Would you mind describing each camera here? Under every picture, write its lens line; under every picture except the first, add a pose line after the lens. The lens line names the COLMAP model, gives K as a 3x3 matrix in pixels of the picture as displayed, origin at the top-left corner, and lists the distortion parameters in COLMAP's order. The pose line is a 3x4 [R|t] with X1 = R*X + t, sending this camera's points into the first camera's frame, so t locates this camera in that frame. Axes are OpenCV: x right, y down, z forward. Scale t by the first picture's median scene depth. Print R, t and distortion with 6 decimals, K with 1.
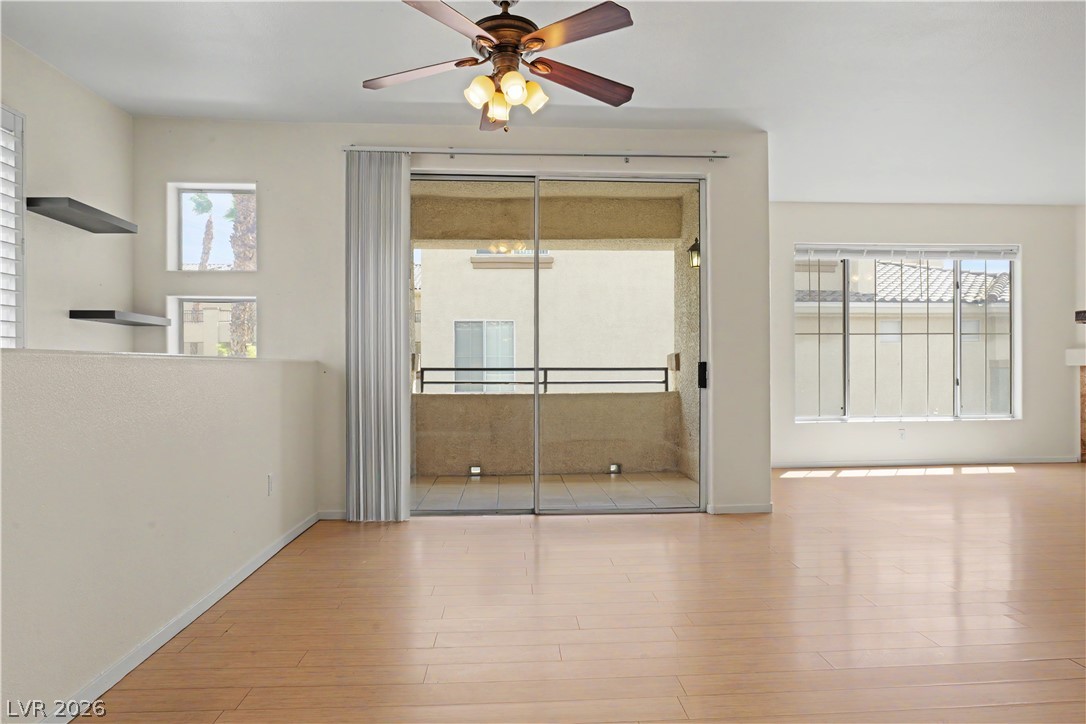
lens RADIAL K [[640.7, 0, 544.4], [0, 640.7, 365.3], [0, 0, 1]] dist [-0.030057, 0.001436]
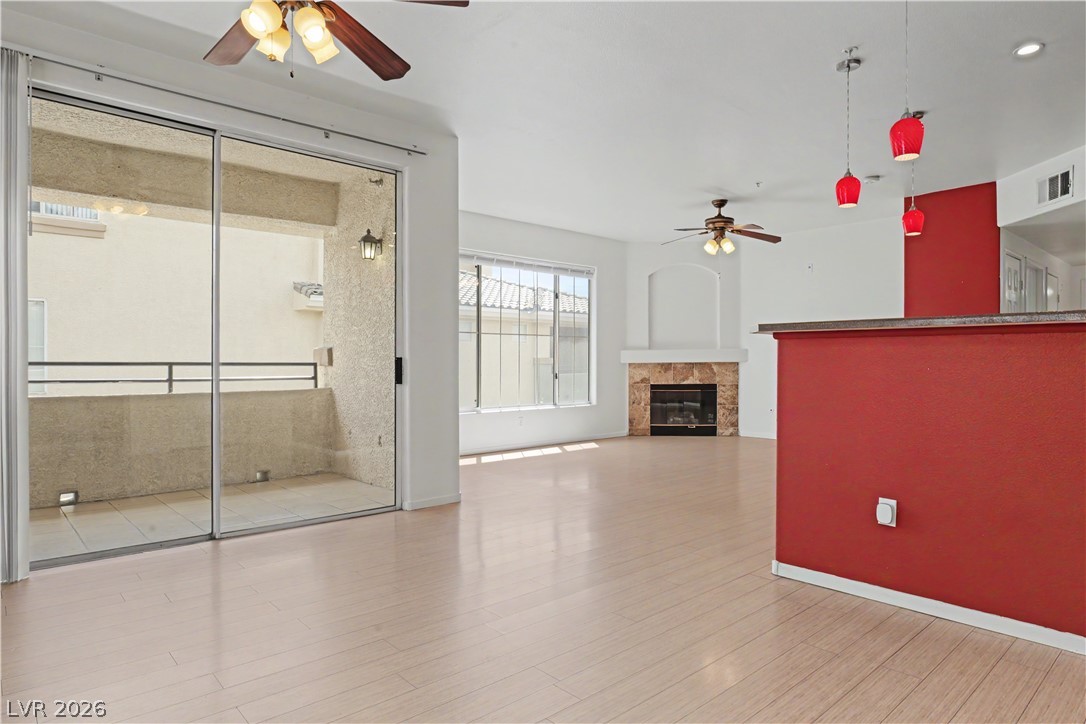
lens RADIAL K [[639.9, 0, 543.0], [0, 639.9, 362.0], [0, 0, 1]] dist [-0.015999, 0.003182]
pose [[0.777355, 0.006060, 0.629033, -0.141678], [-0.007283, 0.999973, -0.000633, 0.000765], [-0.629020, -0.004089, 0.777378, 0.067424]]
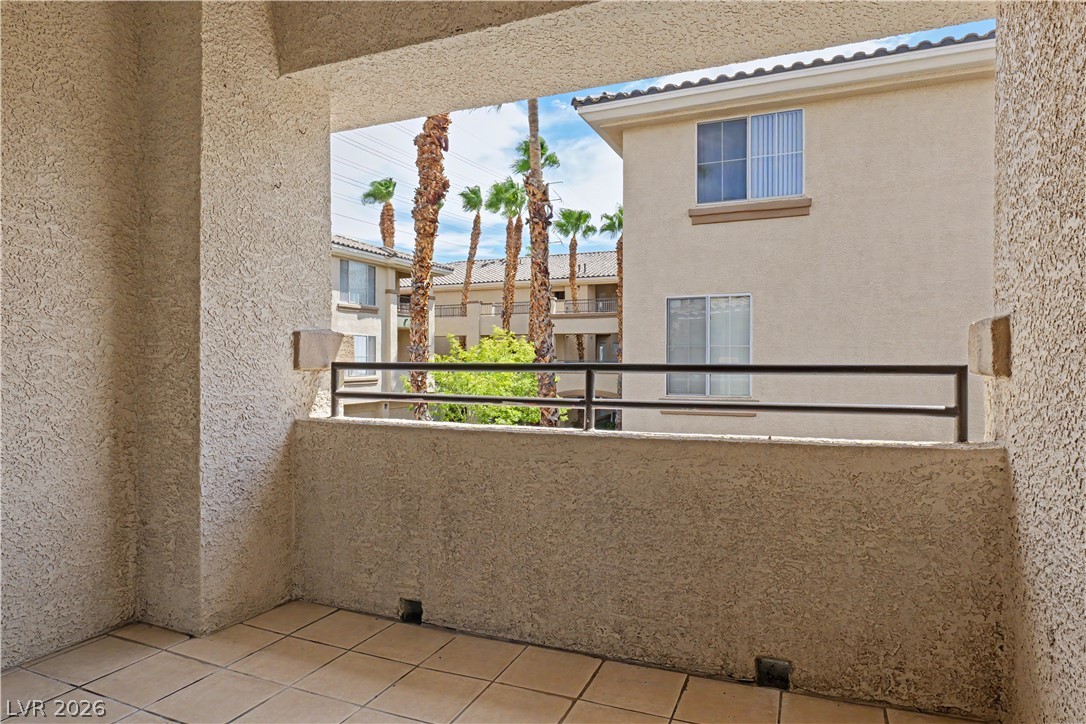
lens RADIAL K [[640.7, 0, 544.4], [0, 640.7, 365.3], [0, 0, 1]] dist [-0.030057, 0.001436]
pose [[0.893707, 0.007178, -0.448594, 0.151471], [-0.002521, 0.999937, 0.010977, 0.000533], [0.448645, -0.008680, 0.893668, 0.654217]]
